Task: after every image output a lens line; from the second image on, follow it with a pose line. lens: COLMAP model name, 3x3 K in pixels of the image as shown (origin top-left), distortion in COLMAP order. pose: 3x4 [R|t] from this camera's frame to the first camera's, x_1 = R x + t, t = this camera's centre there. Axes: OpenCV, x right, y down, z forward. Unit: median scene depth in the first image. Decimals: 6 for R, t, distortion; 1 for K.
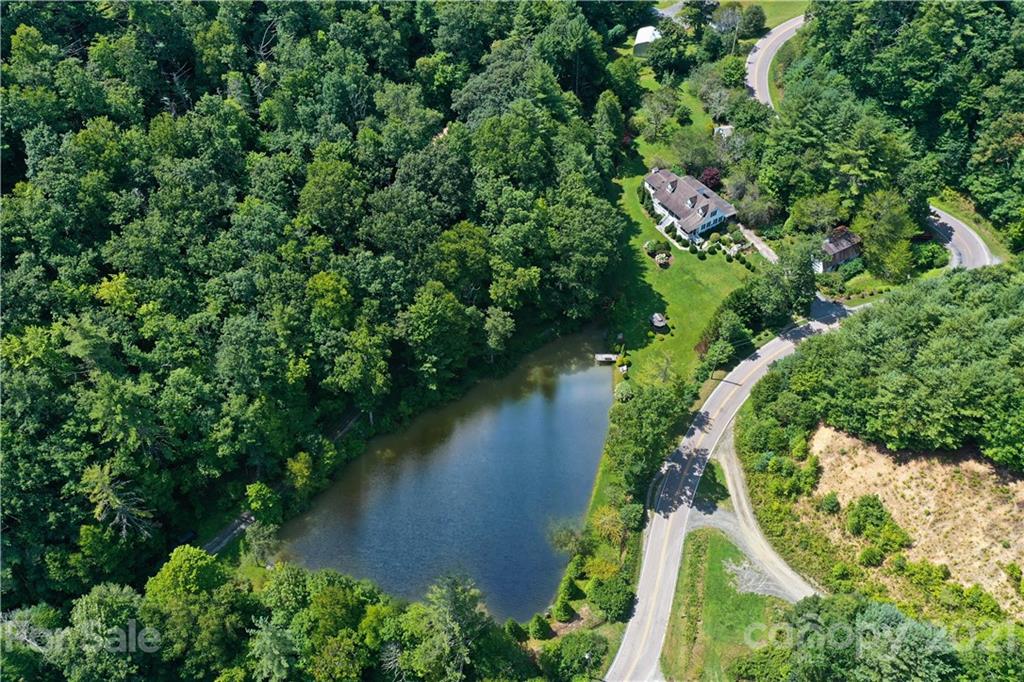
lens RADIAL K [[817.3, 0, 512.7], [0, 817.3, 345.4], [0, 0, 1]] dist [0.004026, 0.007097]
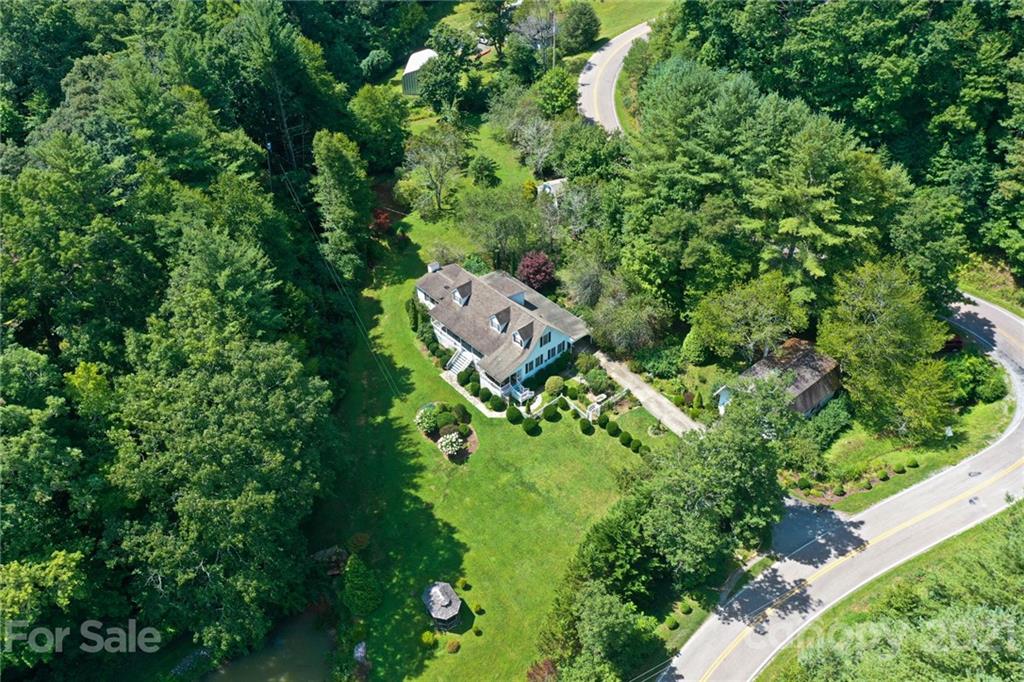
lens RADIAL K [[869.8, 0, 512.0], [0, 869.8, 341.0], [0, 0, 1]] dist [-0.014997, 0.067221]
pose [[0.983752, -0.106004, 0.144895, 0.149647], [0.124988, 0.983750, -0.128897, -0.094843], [-0.128877, 0.144913, 0.981015, 0.482910]]
